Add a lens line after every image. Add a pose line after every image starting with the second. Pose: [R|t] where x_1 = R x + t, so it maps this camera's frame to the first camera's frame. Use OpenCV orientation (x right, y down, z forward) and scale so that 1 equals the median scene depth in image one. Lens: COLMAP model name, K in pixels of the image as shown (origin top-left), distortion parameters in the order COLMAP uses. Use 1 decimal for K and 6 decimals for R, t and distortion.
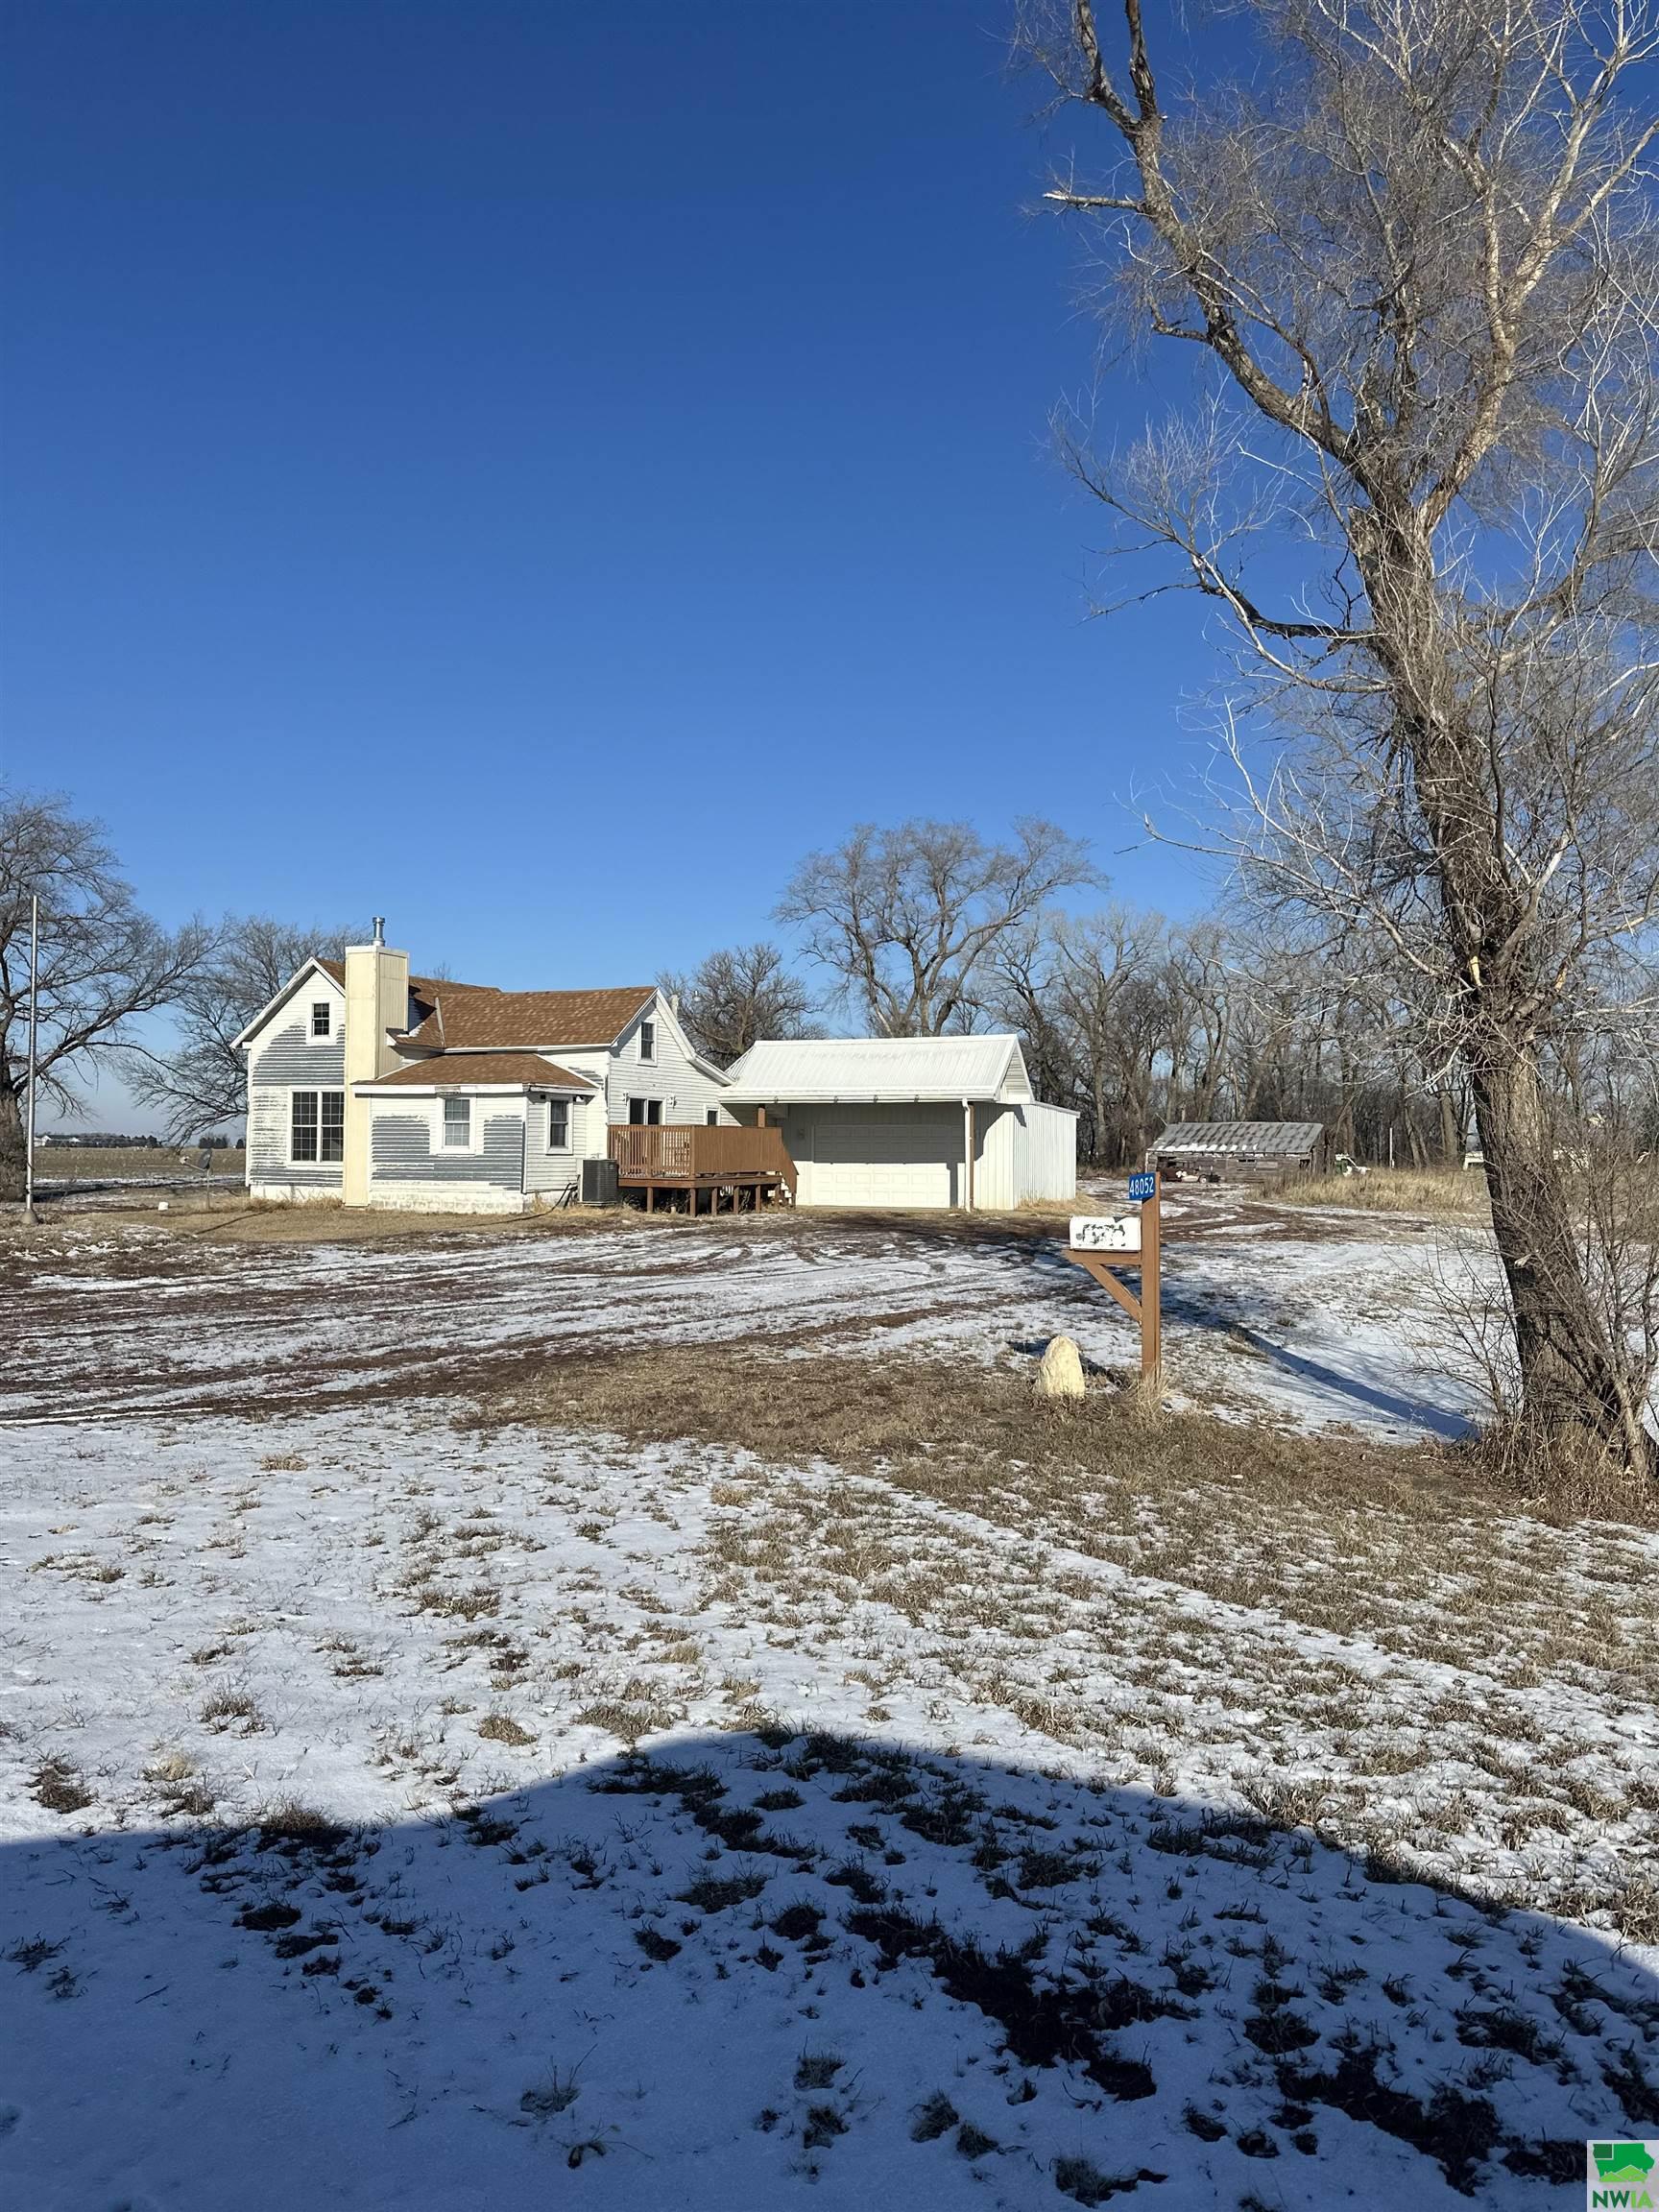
lens RADIAL K [[1560.9, 0, 842.5], [0, 1560.9, 1141.6], [0, 0, 1]] dist [0.087183, -0.122977]
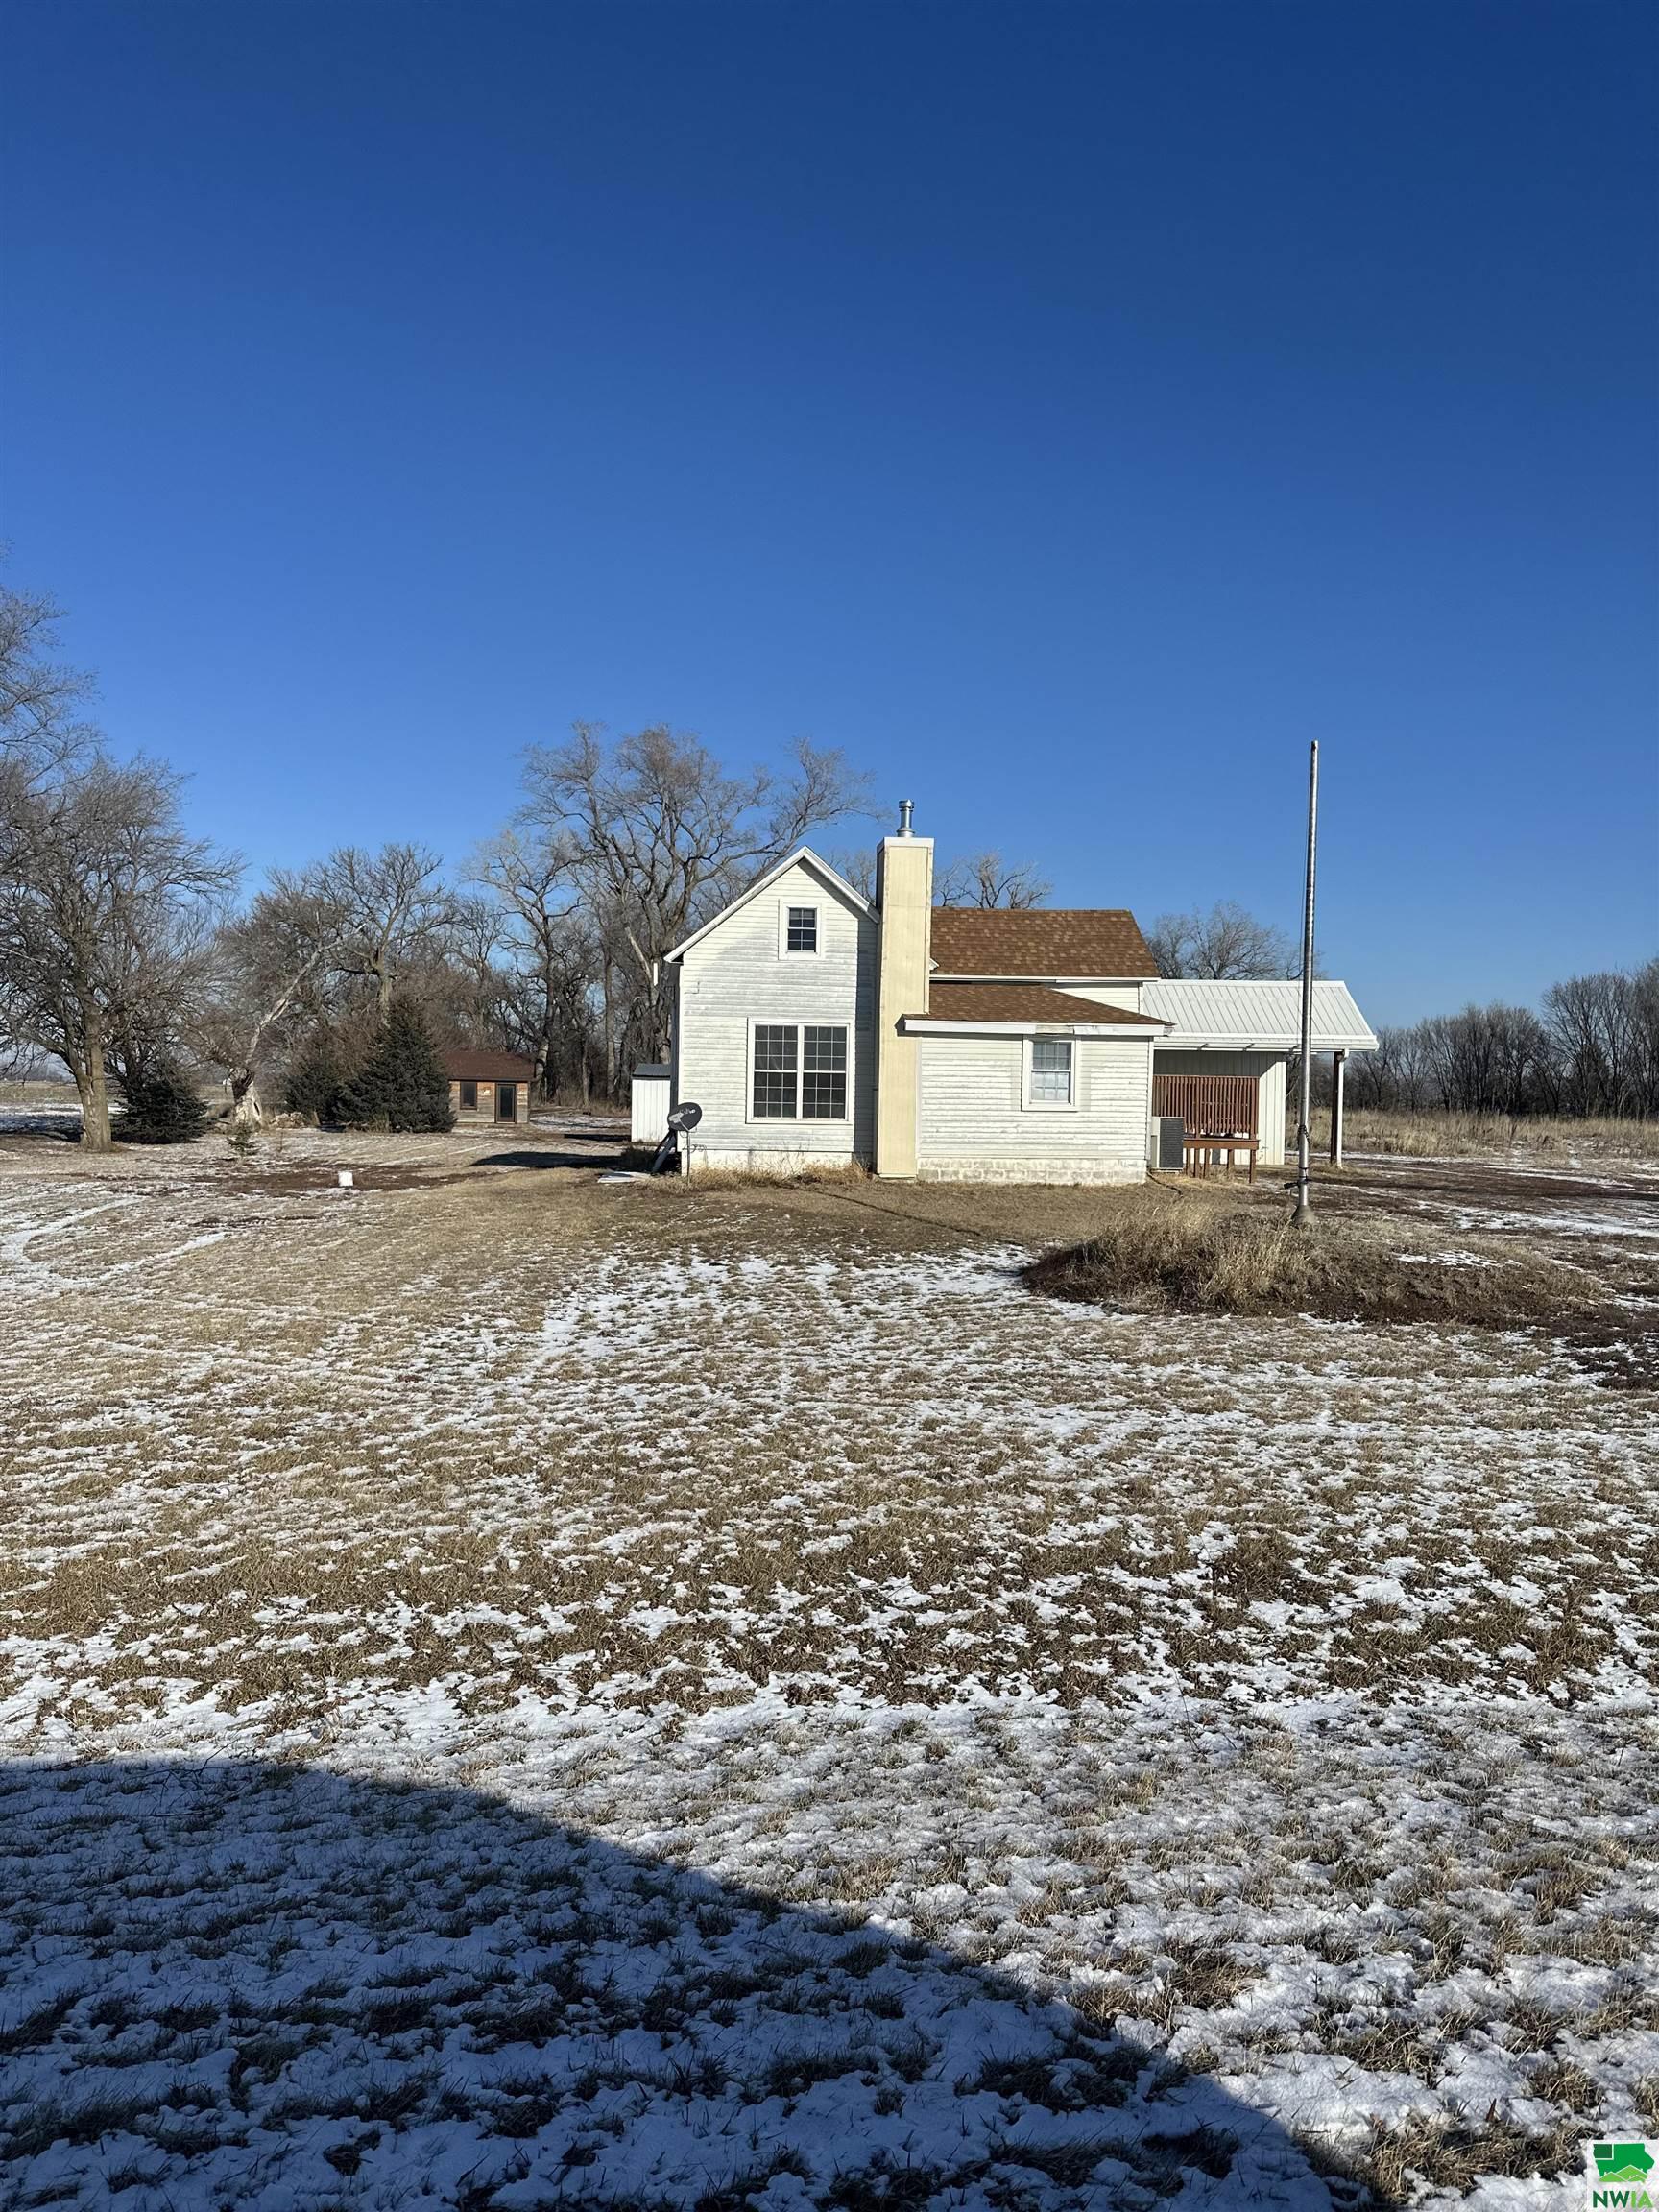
lens RADIAL K [[1560.9, 0, 842.5], [0, 1560.9, 1141.6], [0, 0, 1]] dist [0.087183, -0.122977]
pose [[0.876777, -0.007835, 0.480833, -0.674729], [-0.013342, 0.999086, 0.040609, -0.006887], [-0.480712, -0.042020, 0.875871, 0.331531]]
